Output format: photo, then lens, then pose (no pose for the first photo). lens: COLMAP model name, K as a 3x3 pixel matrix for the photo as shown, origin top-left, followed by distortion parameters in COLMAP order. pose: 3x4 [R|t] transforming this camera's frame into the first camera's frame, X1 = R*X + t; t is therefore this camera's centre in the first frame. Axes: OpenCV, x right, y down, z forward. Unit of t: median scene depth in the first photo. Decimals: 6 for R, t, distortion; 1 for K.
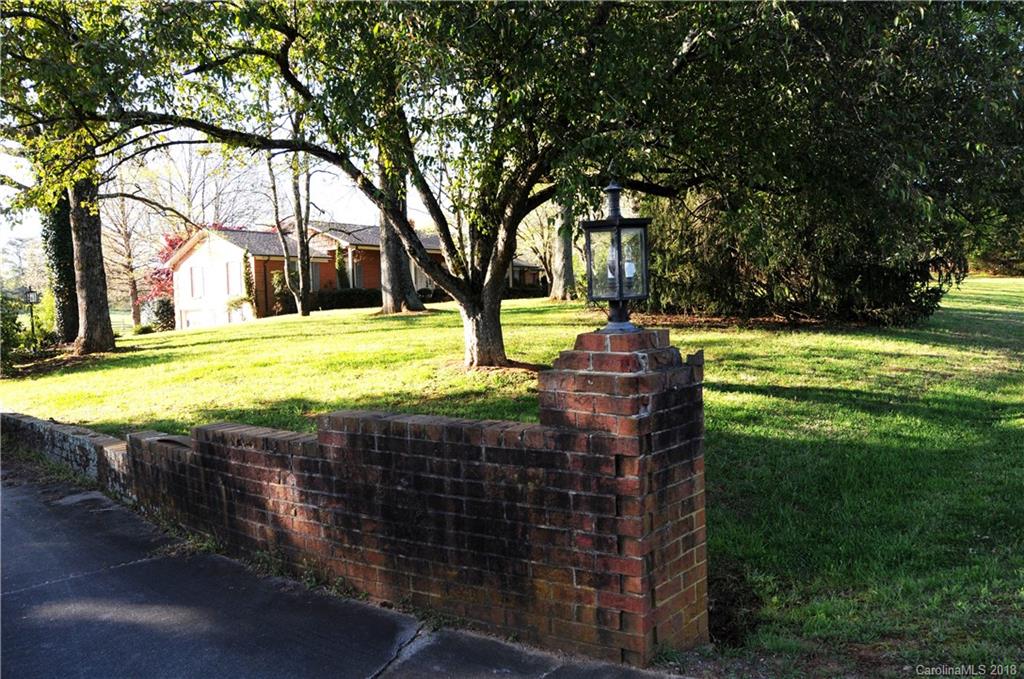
lens RADIAL K [[769.3, 0, 507.2], [0, 769.3, 342.2], [0, 0, 1]] dist [-0.021138, -0.000256]
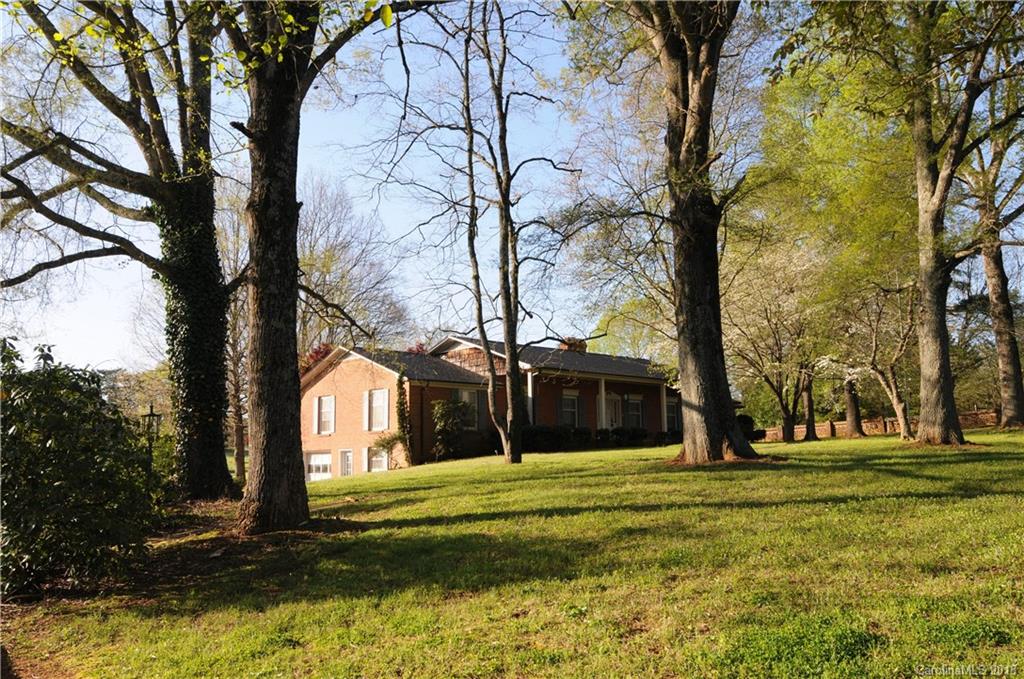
lens RADIAL K [[848.4, 0, 511.7], [0, 848.4, 339.4], [0, 0, 1]] dist [-0.009927, -0.000474]
pose [[0.993821, 0.000169, -0.110998, -0.138511], [-0.019976, 0.983944, -0.177354, -0.006397], [0.109186, 0.178476, 0.977867, 0.189407]]
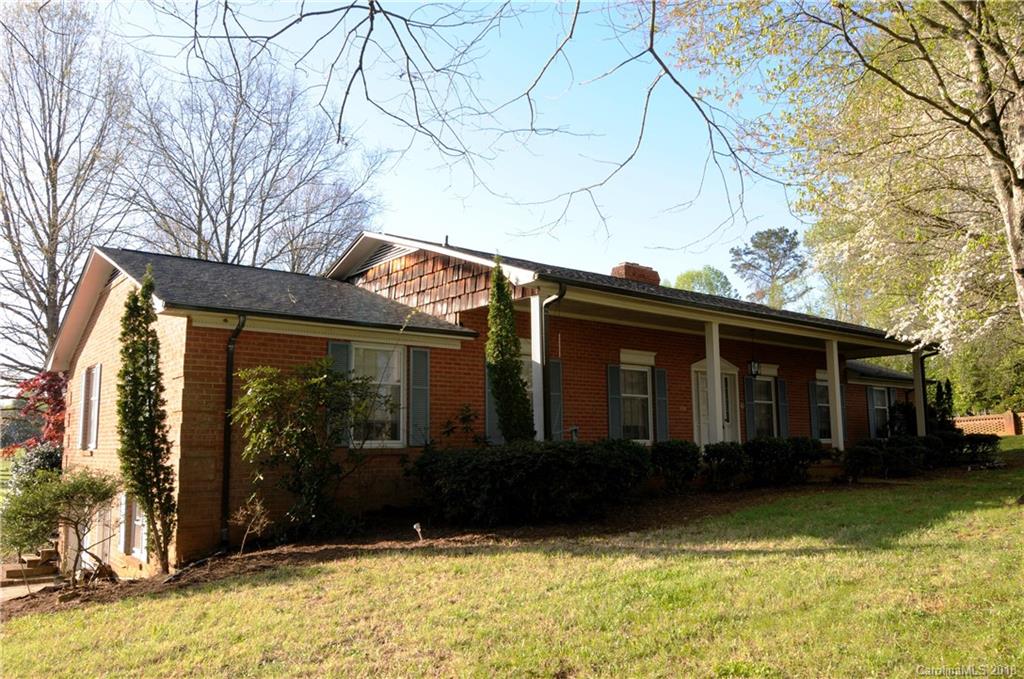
lens RADIAL K [[769.3, 0, 514.1], [0, 769.3, 340.8], [0, 0, 1]] dist [-0.021138, -0.000256]
pose [[0.985008, -0.002766, -0.172489, -0.173921], [-0.025902, 0.986166, -0.163727, -0.063012], [0.170556, 0.165740, 0.971309, 0.770152]]
